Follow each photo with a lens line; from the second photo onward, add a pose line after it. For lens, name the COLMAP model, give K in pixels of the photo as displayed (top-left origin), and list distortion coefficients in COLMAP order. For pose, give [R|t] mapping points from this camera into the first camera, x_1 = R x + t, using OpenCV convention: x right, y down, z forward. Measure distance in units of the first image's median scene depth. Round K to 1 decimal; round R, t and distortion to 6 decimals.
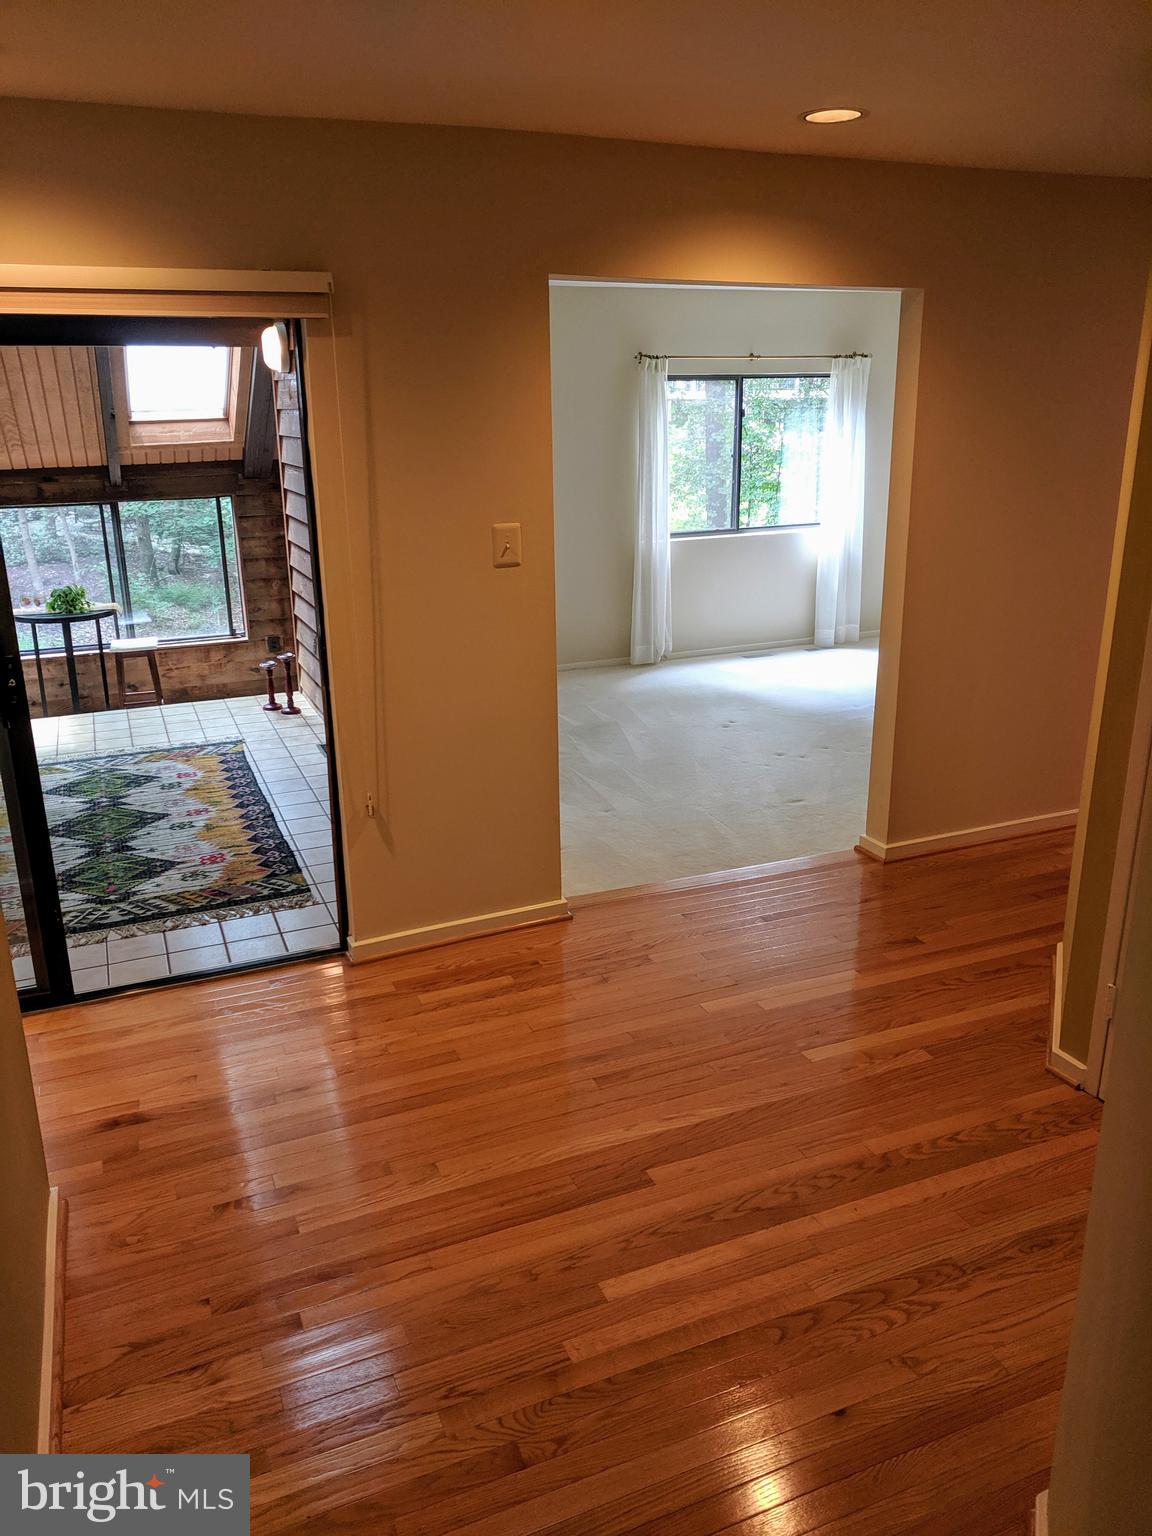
lens RADIAL K [[1147.5, 0, 559.6], [0, 1147.5, 764.8], [0, 0, 1]] dist [0.014086, -0.006193]
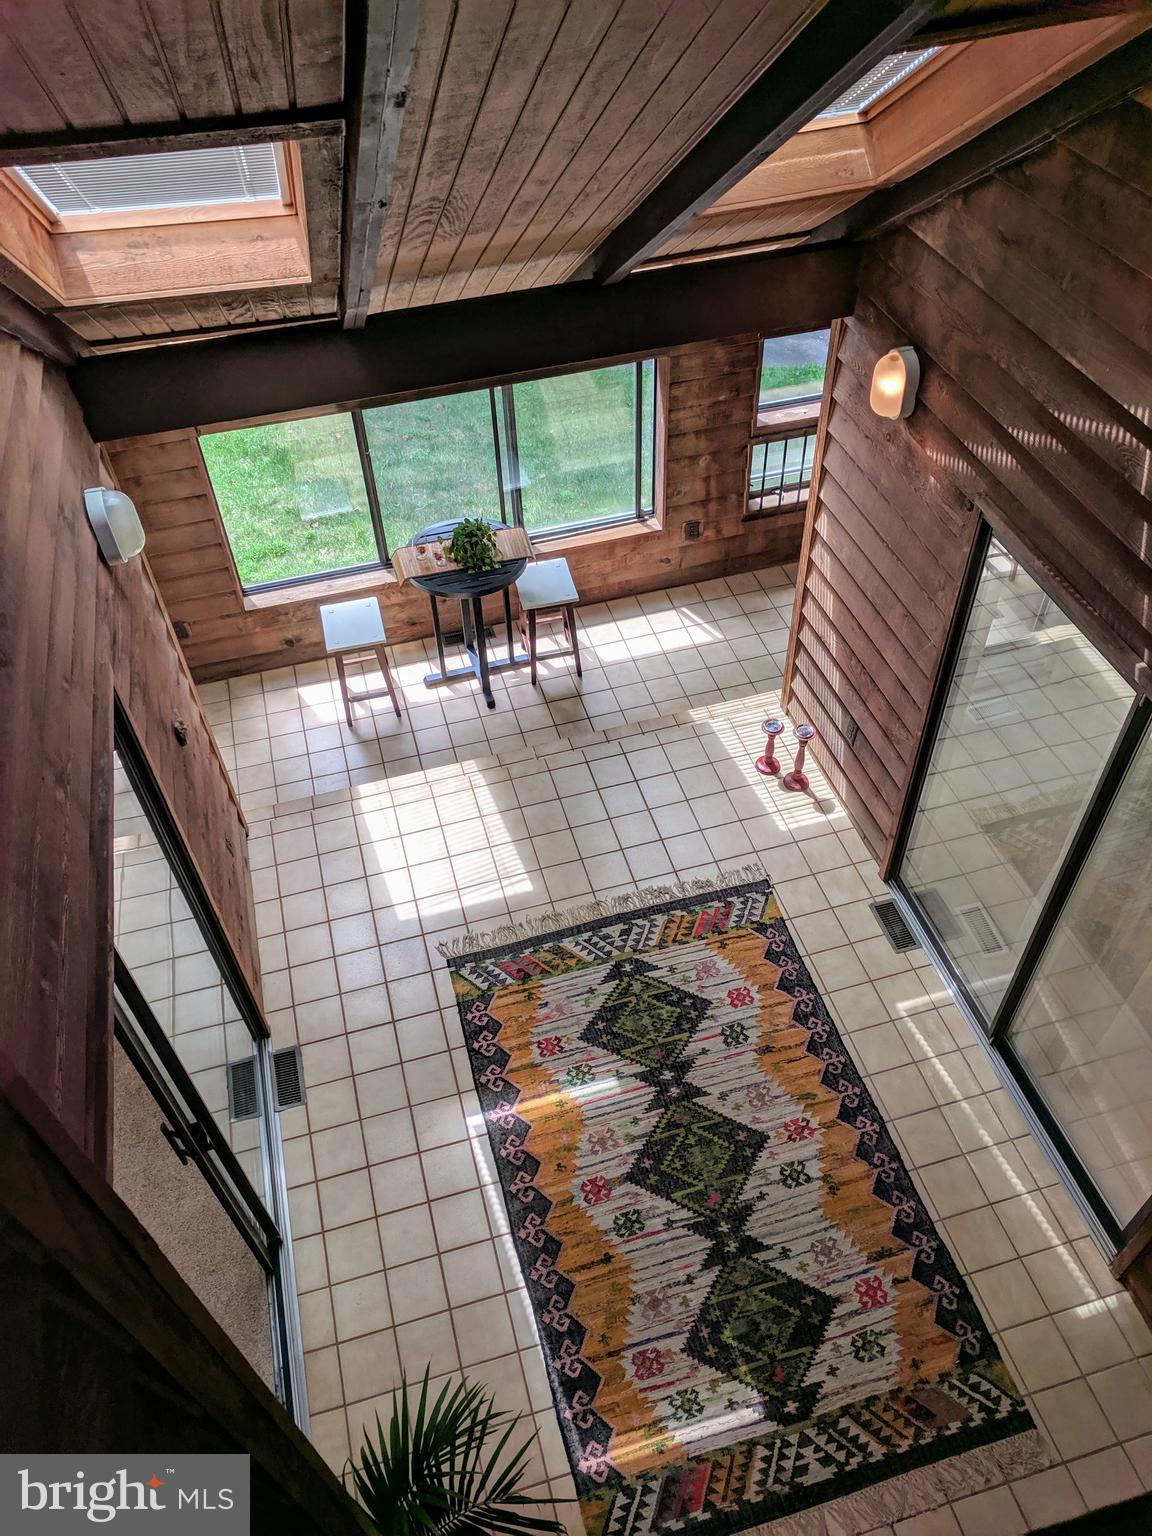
lens RADIAL K [[1147.5, 0, 568.0], [0, 1147.5, 772.5], [0, 0, 1]] dist [0.014086, -0.006193]
pose [[0.993128, 0.065165, -0.097209, -0.353694], [-0.009438, 0.872523, 0.488482, -0.491053], [0.116649, -0.484207, 0.867143, 0.340072]]
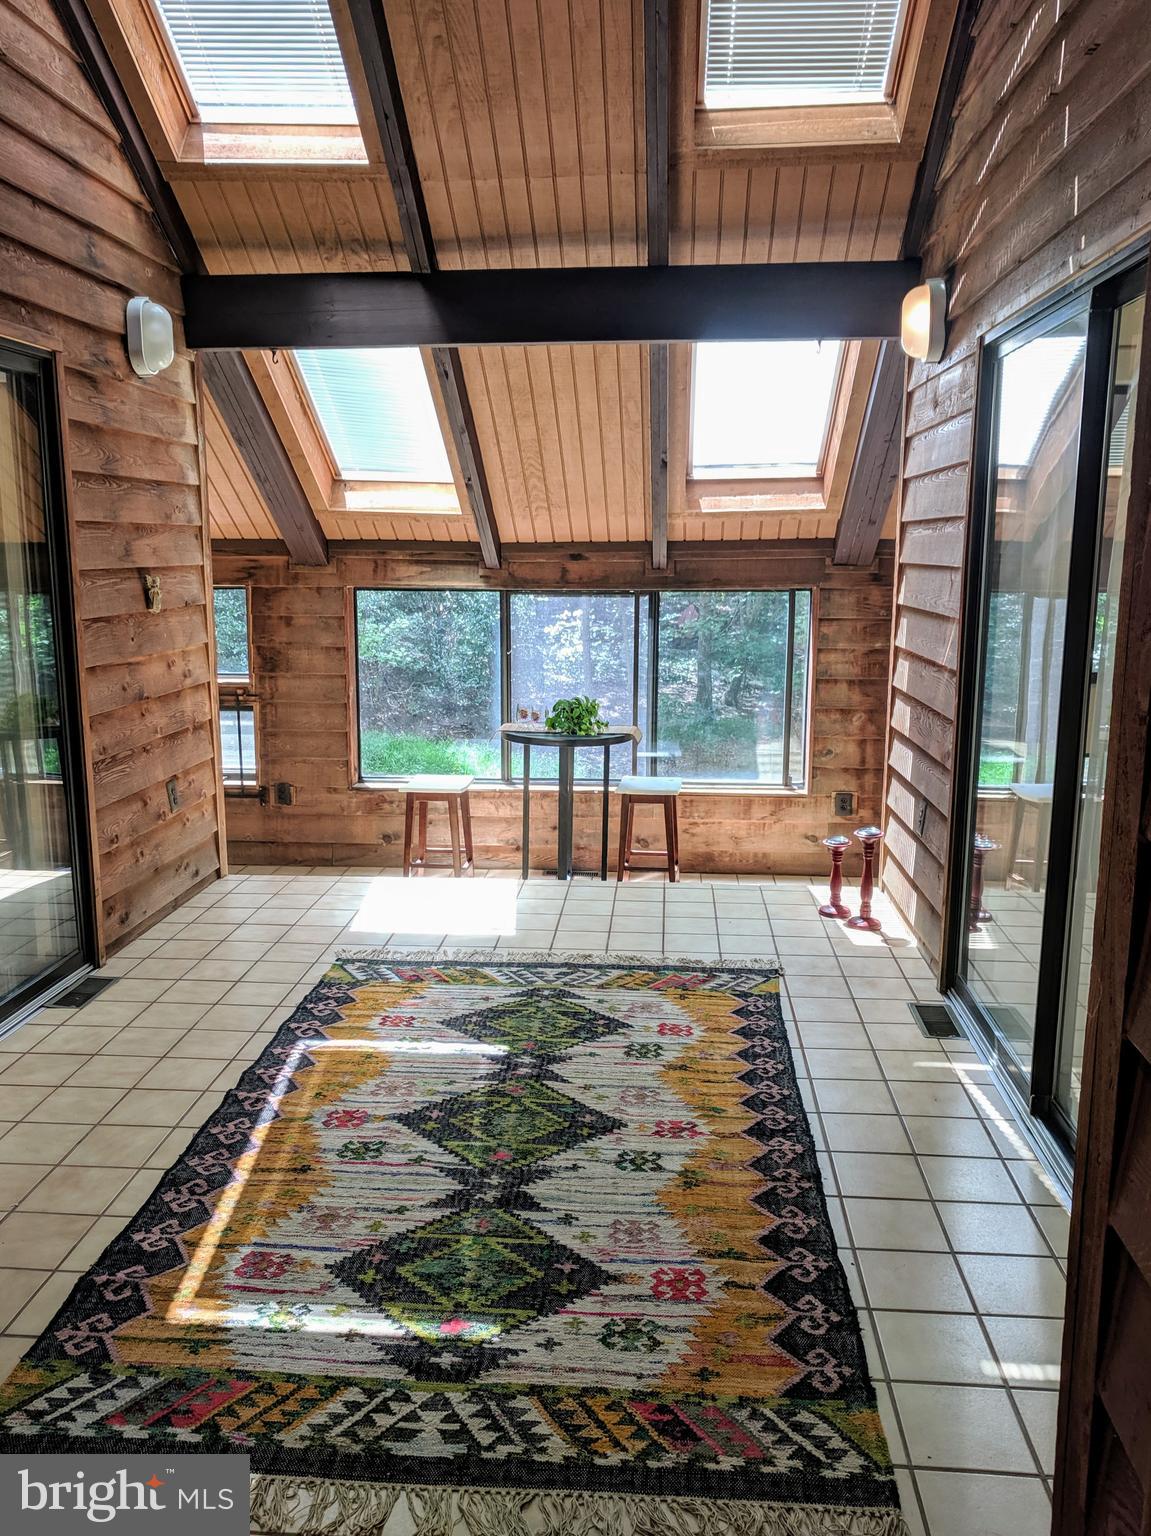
lens RADIAL K [[1214.2, 0, 567.4], [0, 1214.2, 764.4], [0, 0, 1]] dist [0.007913, -0.008447]
pose [[0.893717, 0.095703, -0.438304, -0.115967], [-0.150602, 0.984289, -0.092163, -0.052990], [0.422597, 0.148377, 0.894089, 0.401577]]
